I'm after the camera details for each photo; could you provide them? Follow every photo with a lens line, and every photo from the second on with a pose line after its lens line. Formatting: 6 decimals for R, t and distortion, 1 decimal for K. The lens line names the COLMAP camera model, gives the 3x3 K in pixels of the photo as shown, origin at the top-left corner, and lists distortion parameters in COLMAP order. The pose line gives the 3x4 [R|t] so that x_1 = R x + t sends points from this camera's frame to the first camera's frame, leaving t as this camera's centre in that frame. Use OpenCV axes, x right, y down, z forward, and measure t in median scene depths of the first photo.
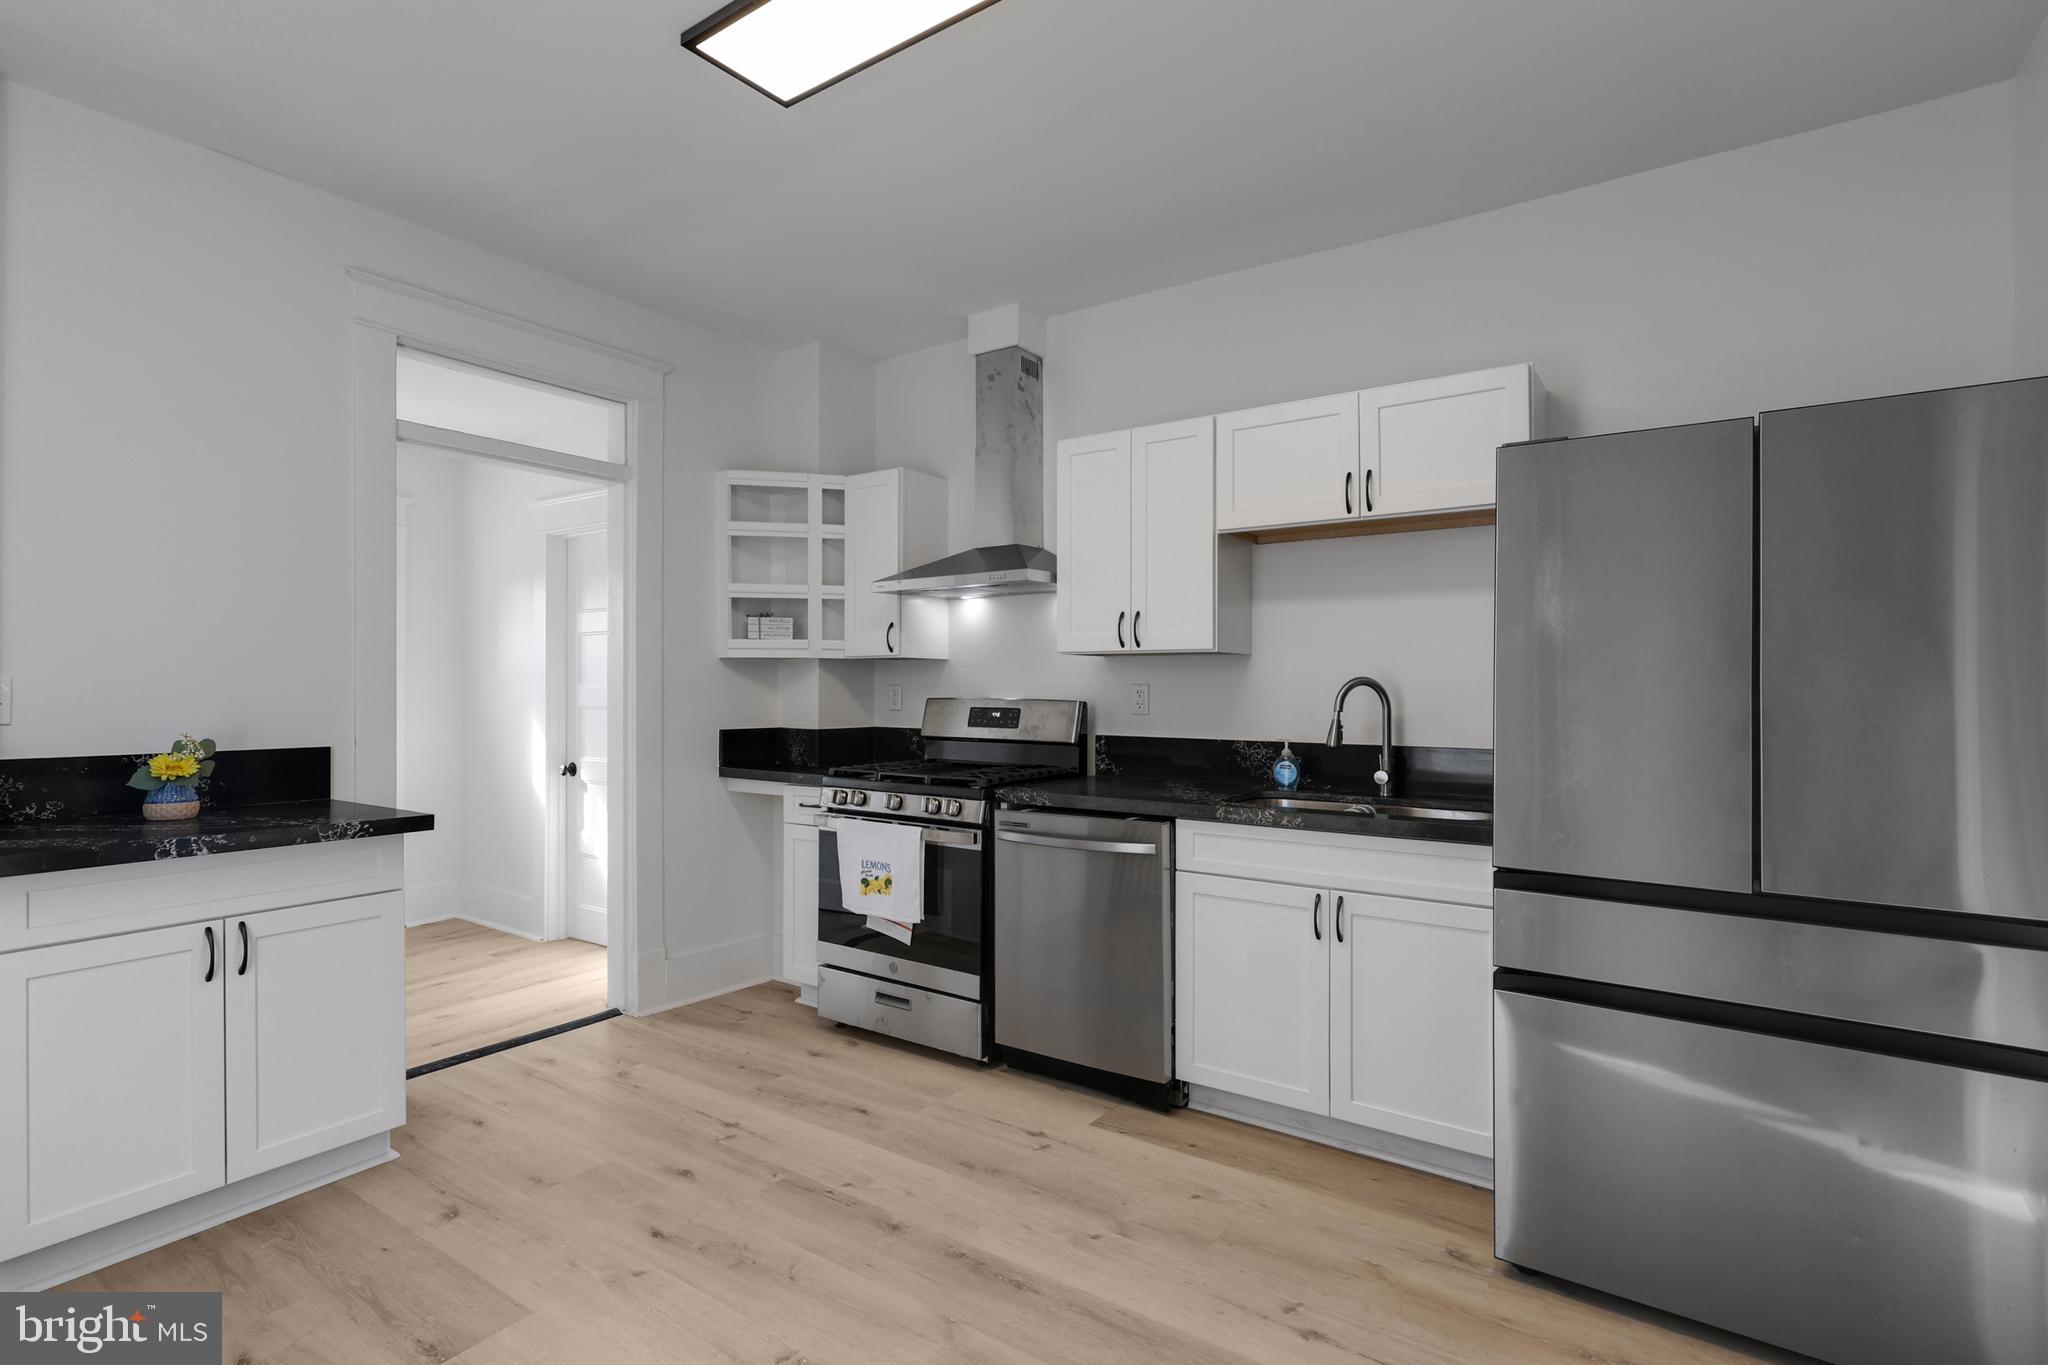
lens RADIAL K [[980.4, 0, 1031.4], [0, 980.4, 691.0], [0, 0, 1]] dist [-0.010123, 0.006153]
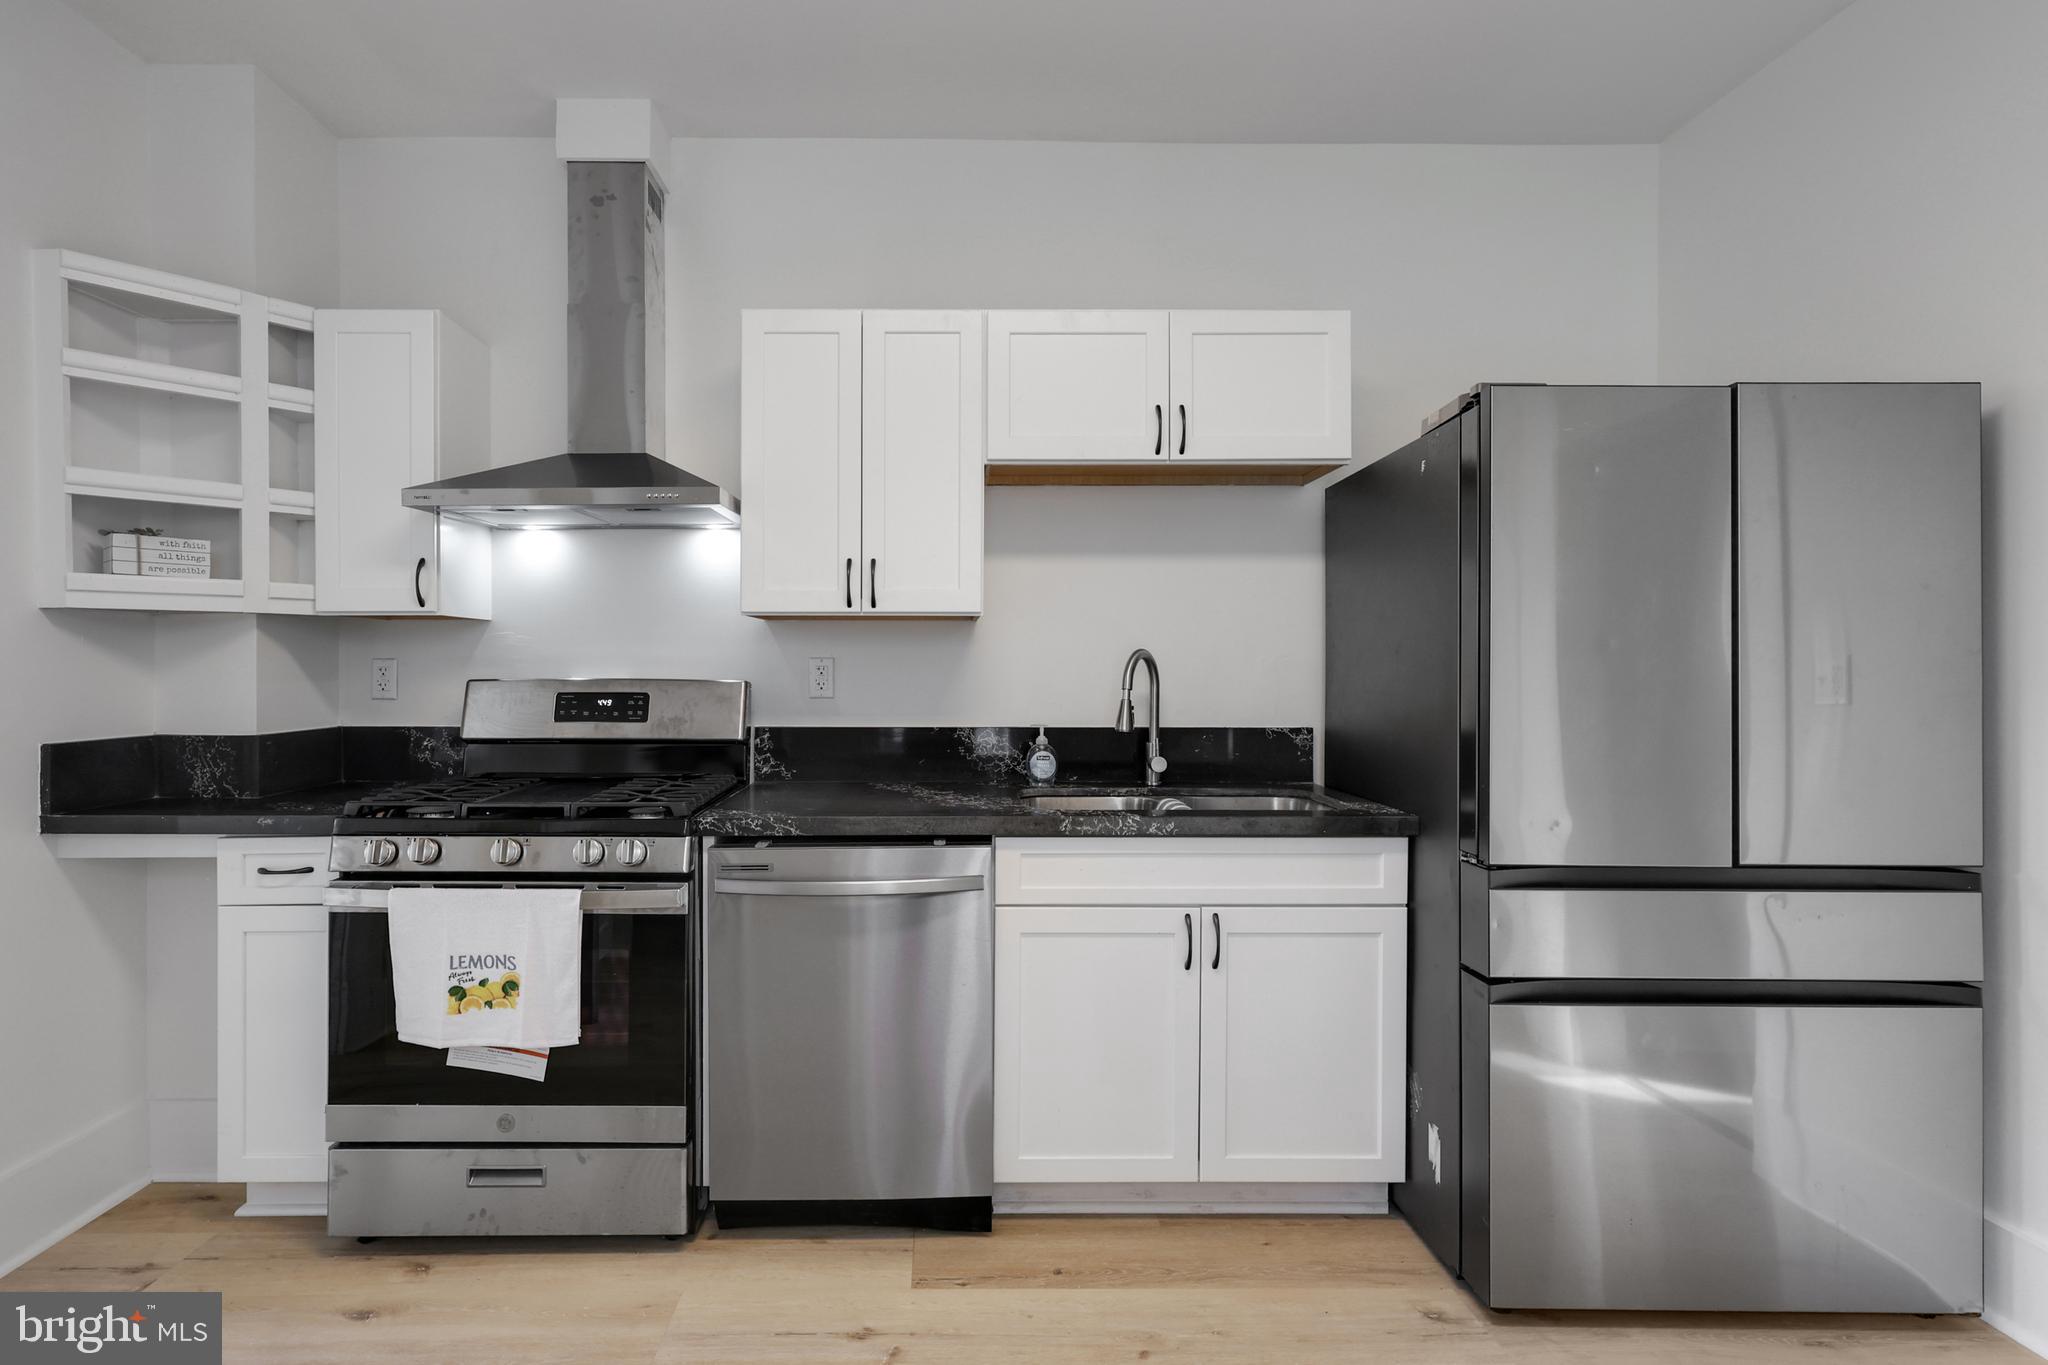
lens RADIAL K [[1004.9, 0, 966.8], [0, 1004.9, 676.9], [0, 0, 1]] dist [-0.002741, -0.000219]
pose [[0.819265, -0.008803, 0.573347, -0.265448], [0.003918, 0.999945, 0.009755, 0.000504], [-0.573401, -0.005745, 0.819254, 0.332602]]
